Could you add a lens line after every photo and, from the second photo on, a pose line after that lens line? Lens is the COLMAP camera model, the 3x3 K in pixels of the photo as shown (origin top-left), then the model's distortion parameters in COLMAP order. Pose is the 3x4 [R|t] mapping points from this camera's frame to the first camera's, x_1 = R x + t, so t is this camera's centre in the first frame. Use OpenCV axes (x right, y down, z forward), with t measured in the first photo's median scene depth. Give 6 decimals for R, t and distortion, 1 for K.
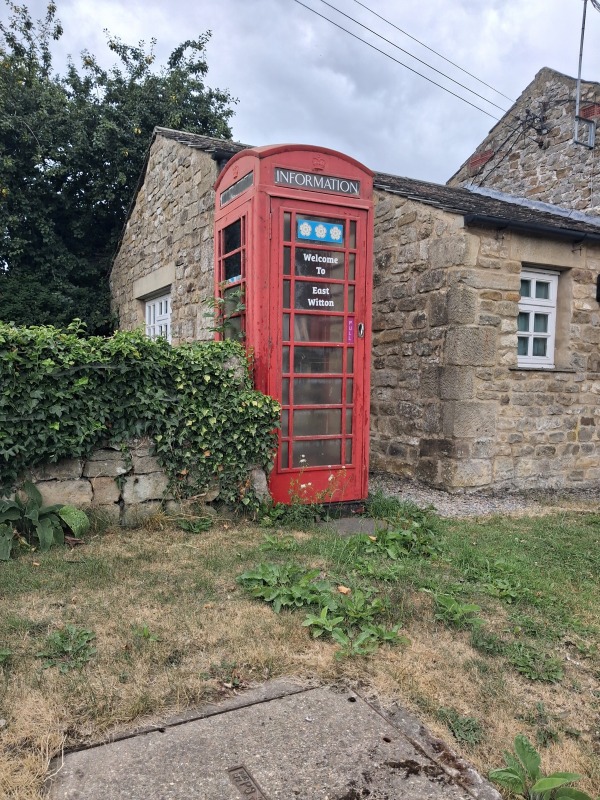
lens RADIAL K [[622.7, 0, 289.8], [0, 622.7, 398.6], [0, 0, 1]] dist [0.056400, -0.085465]
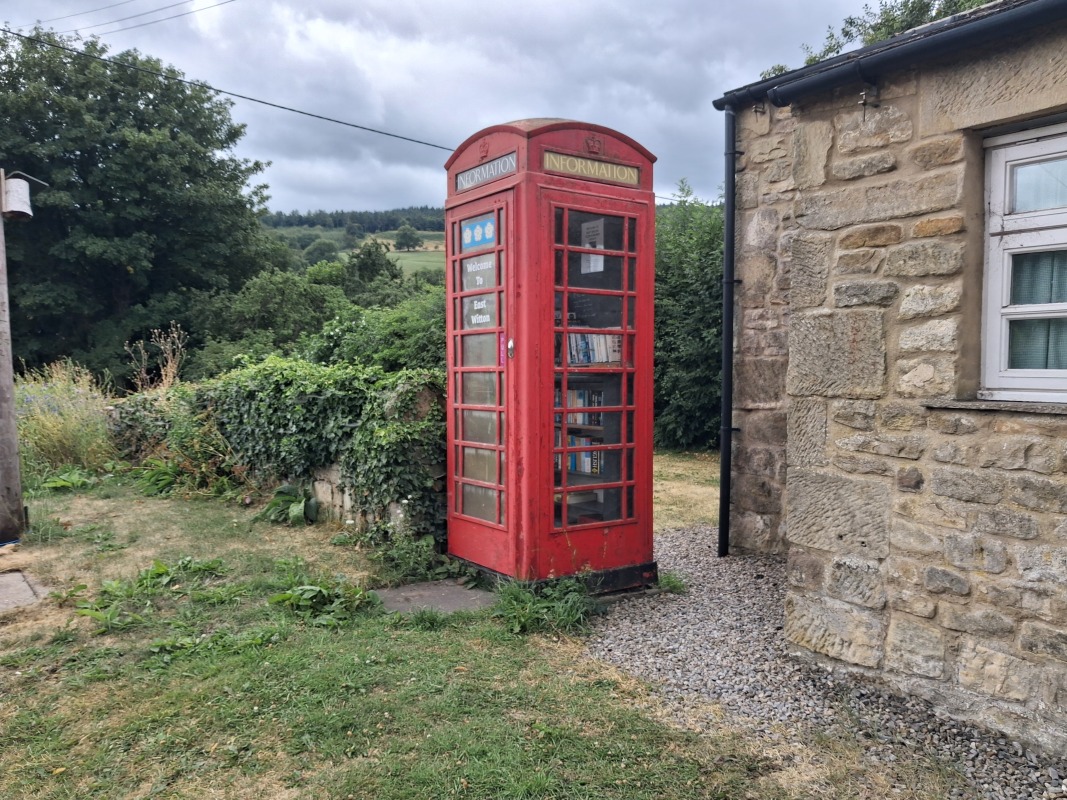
lens RADIAL K [[845.3, 0, 559.9], [0, 845.3, 390.1], [0, 0, 1]] dist [0.040383, -0.077156]
pose [[0.170602, 0.009612, -0.985293, 1.012490], [-0.037253, 0.999300, 0.003299, -0.059583], [0.984636, 0.036142, 0.170841, 0.800354]]
